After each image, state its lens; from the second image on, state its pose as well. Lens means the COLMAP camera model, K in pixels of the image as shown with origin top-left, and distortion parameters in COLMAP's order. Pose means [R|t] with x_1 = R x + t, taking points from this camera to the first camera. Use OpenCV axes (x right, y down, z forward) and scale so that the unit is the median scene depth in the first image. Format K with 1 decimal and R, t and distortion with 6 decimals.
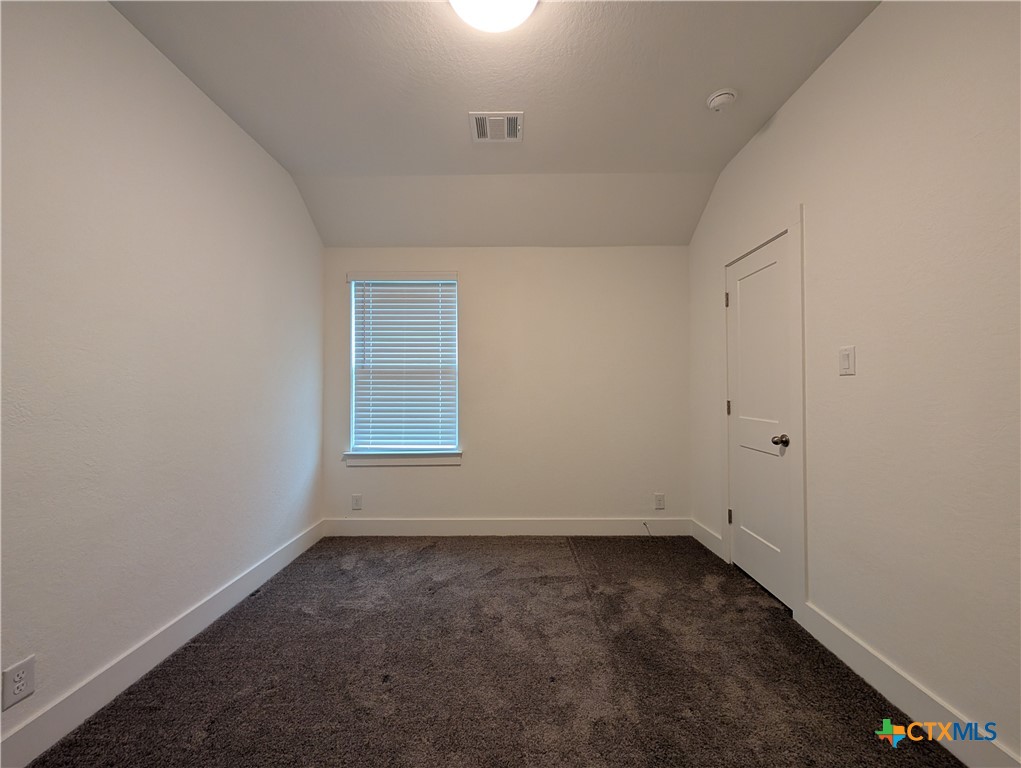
lens RADIAL K [[384.8, 0, 510.5], [0, 384.8, 384.0], [0, 0, 1]] dist [-0.000171, -0.000049]
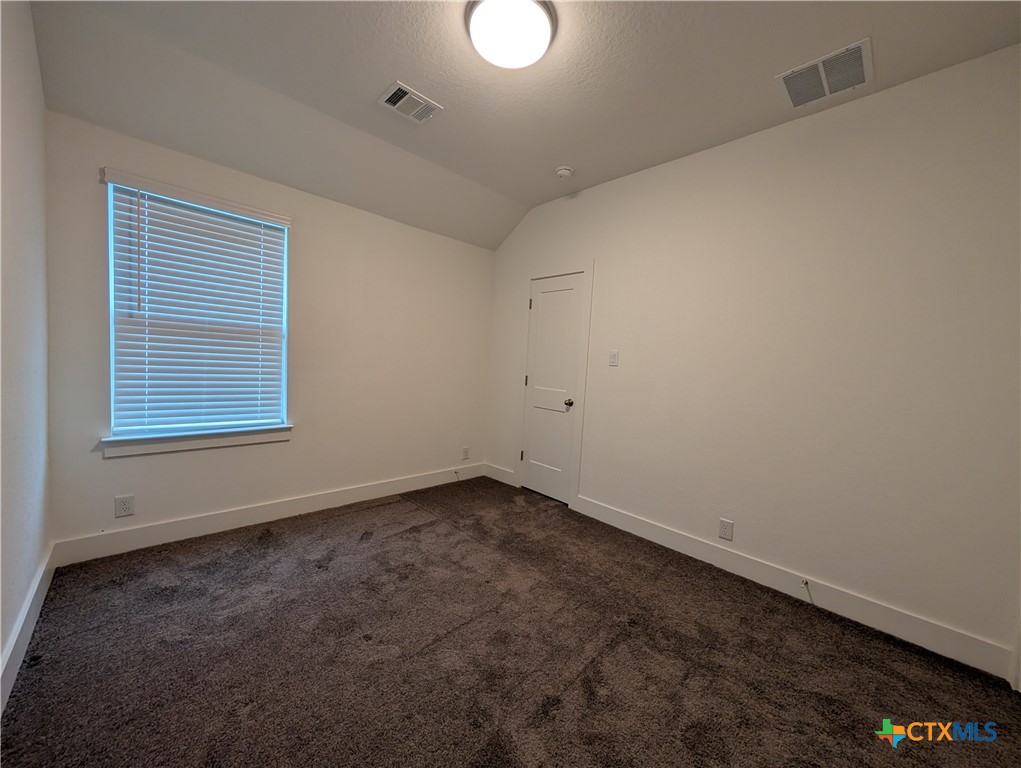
lens RADIAL K [[384.8, 0, 510.5], [0, 384.8, 384.0], [0, 0, 1]] dist [-0.000171, -0.000049]
pose [[0.715209, 0.003480, 0.698902, -0.471158], [-0.067768, 0.995621, 0.064392, -0.014400], [-0.695618, -0.093417, 0.712313, 0.022336]]
